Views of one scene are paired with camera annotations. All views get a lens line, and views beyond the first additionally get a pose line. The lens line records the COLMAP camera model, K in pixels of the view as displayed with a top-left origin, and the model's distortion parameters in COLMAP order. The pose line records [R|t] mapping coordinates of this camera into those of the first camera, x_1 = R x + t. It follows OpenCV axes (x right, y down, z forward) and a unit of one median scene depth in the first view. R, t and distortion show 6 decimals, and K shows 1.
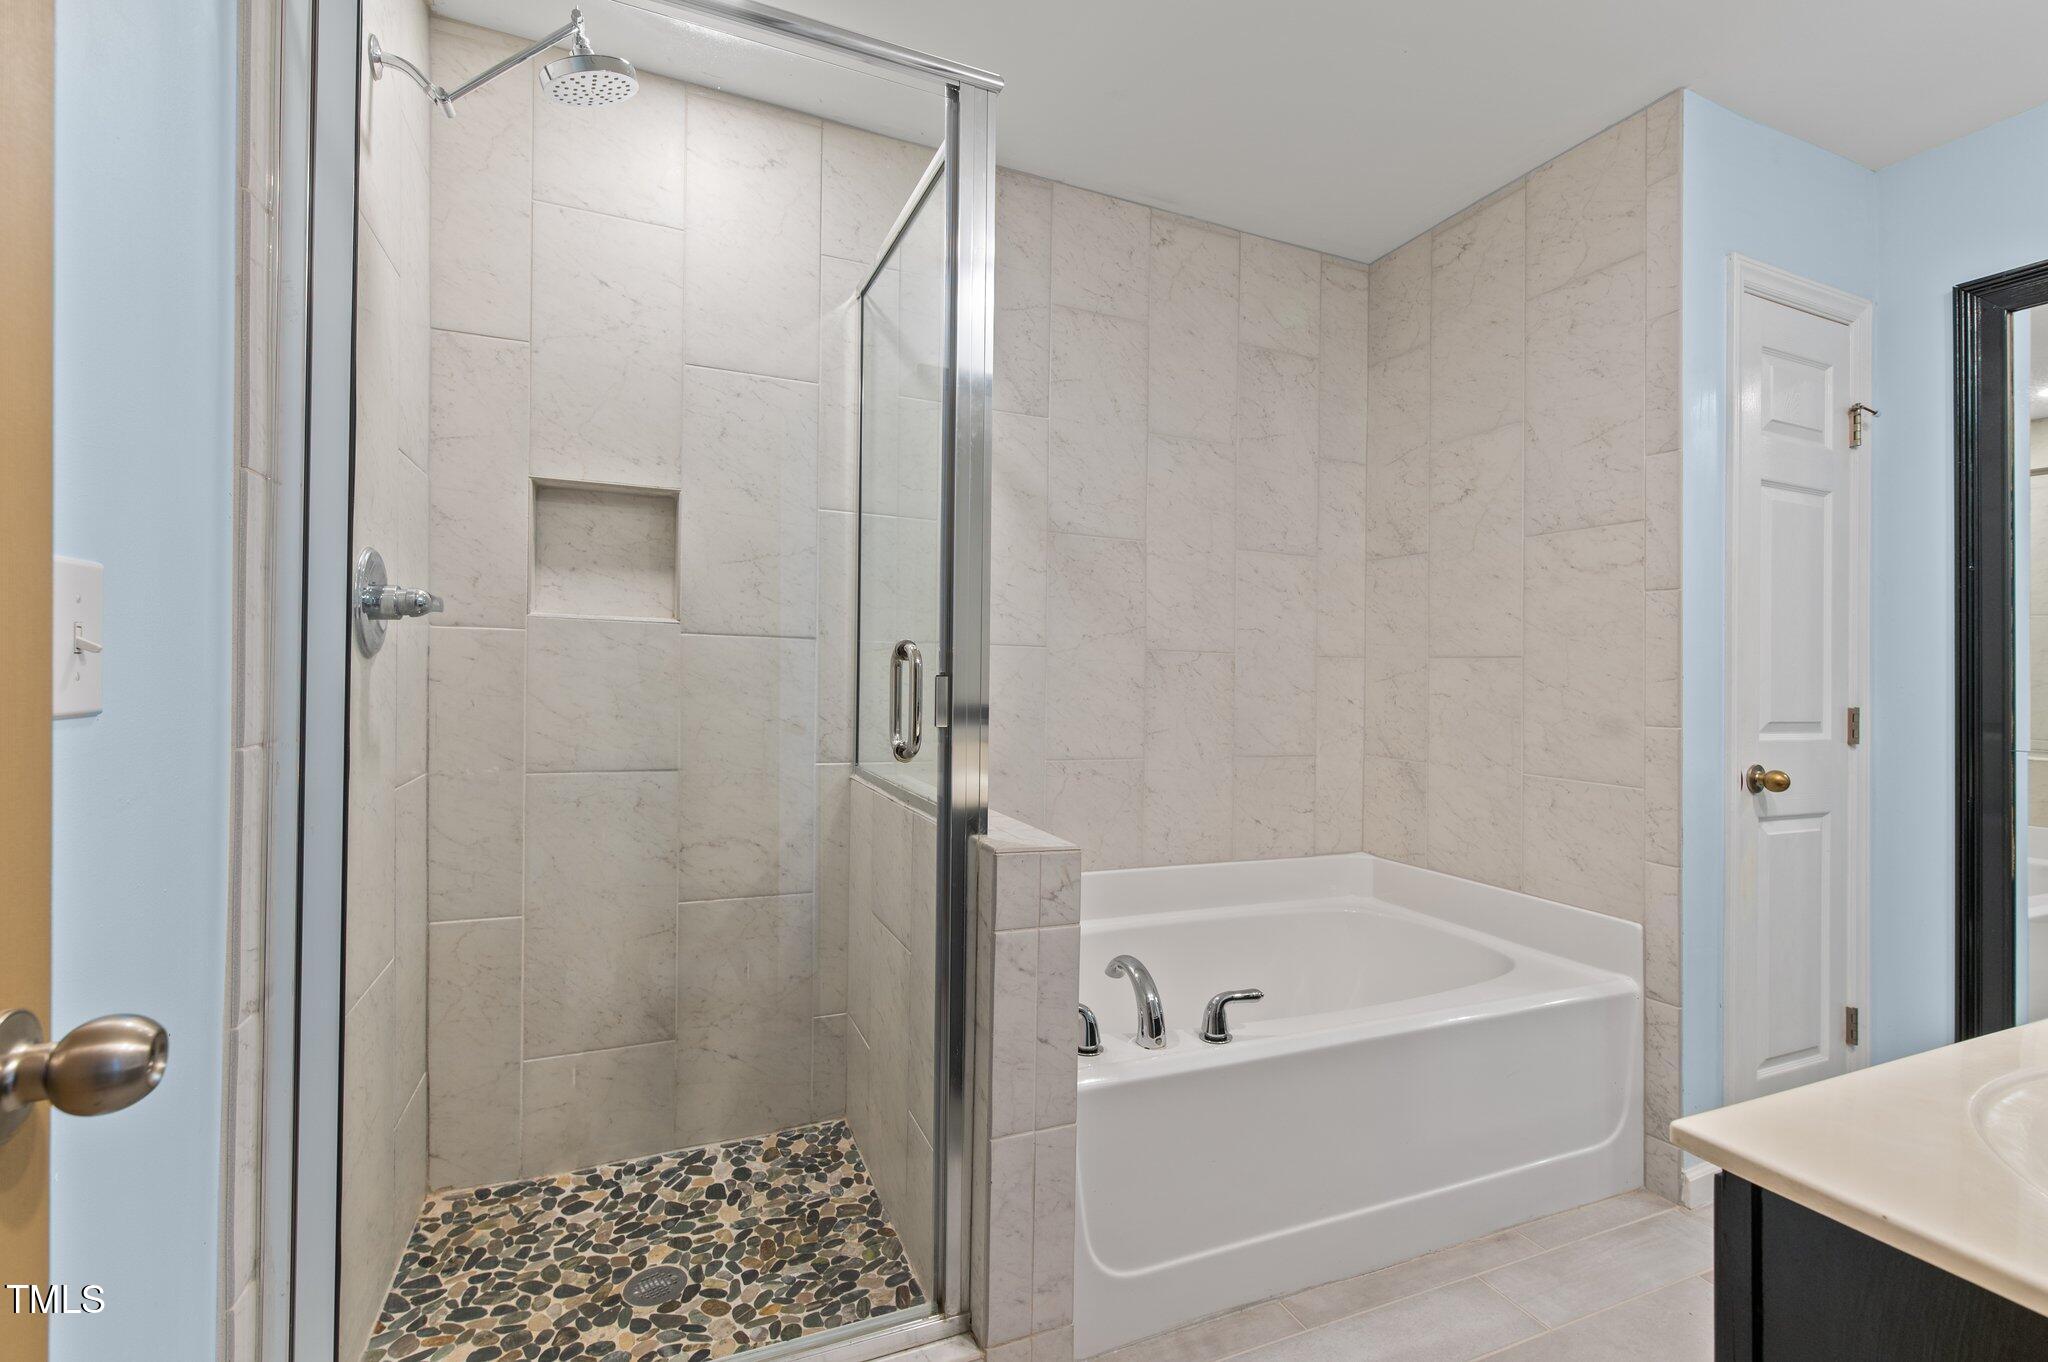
lens RADIAL K [[879.8, 0, 1018.3], [0, 879.8, 674.0], [0, 0, 1]] dist [0.000839, 0.000229]
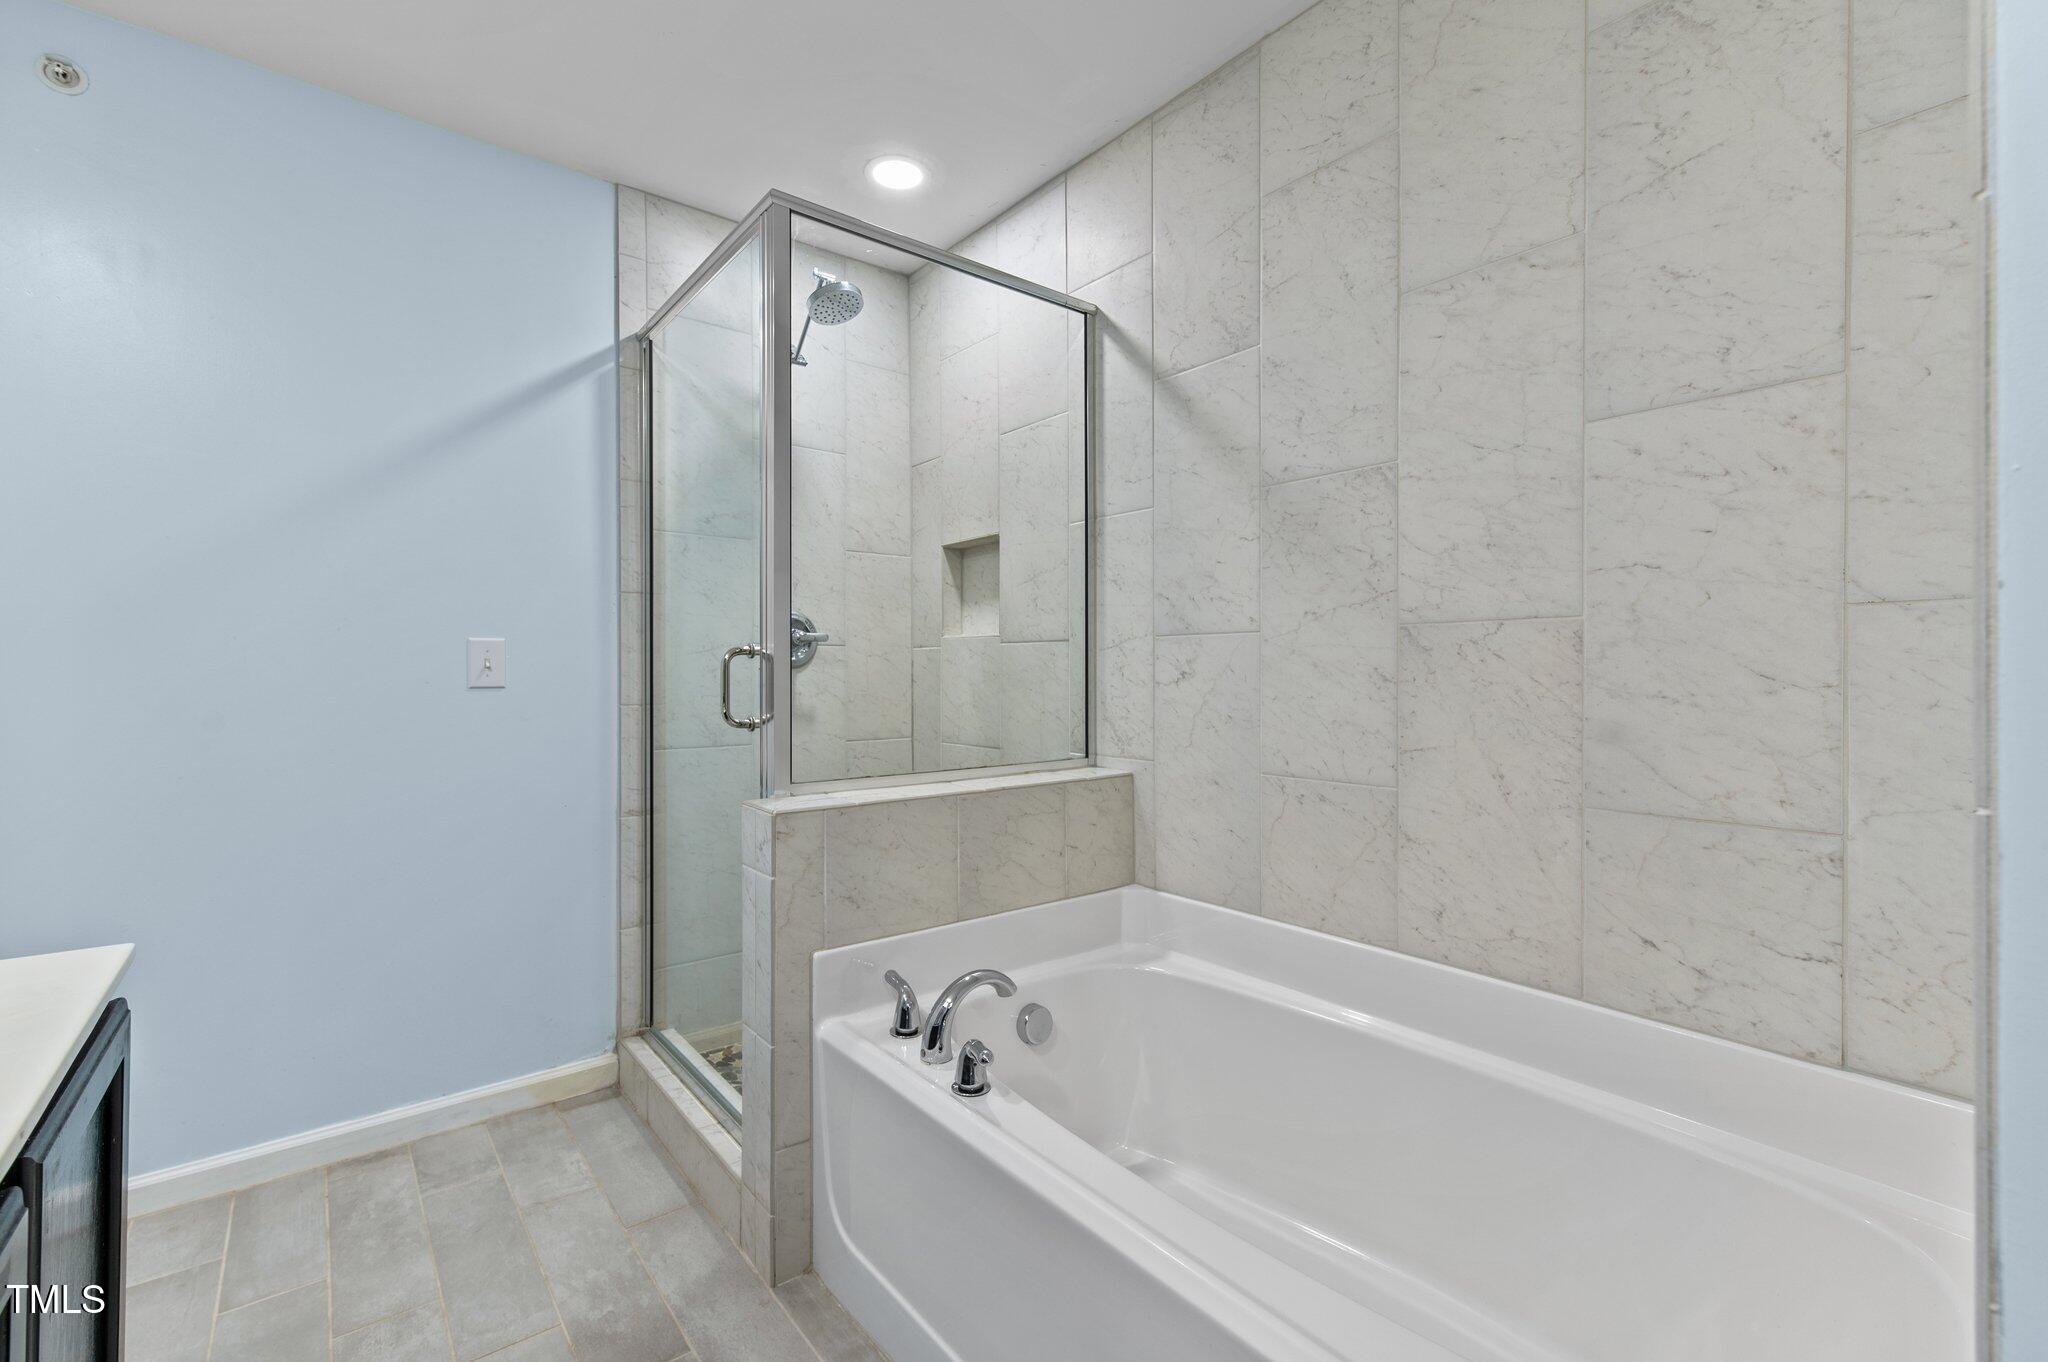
lens RADIAL K [[879.8, 0, 1021.8], [0, 879.8, 687.0], [0, 0, 1]] dist [0.000839, 0.000229]
pose [[0.270259, -0.006221, -0.962768, 0.706343], [0.012059, 0.999923, -0.003075, 0.018158], [0.962712, -0.010779, 0.270313, 0.547574]]
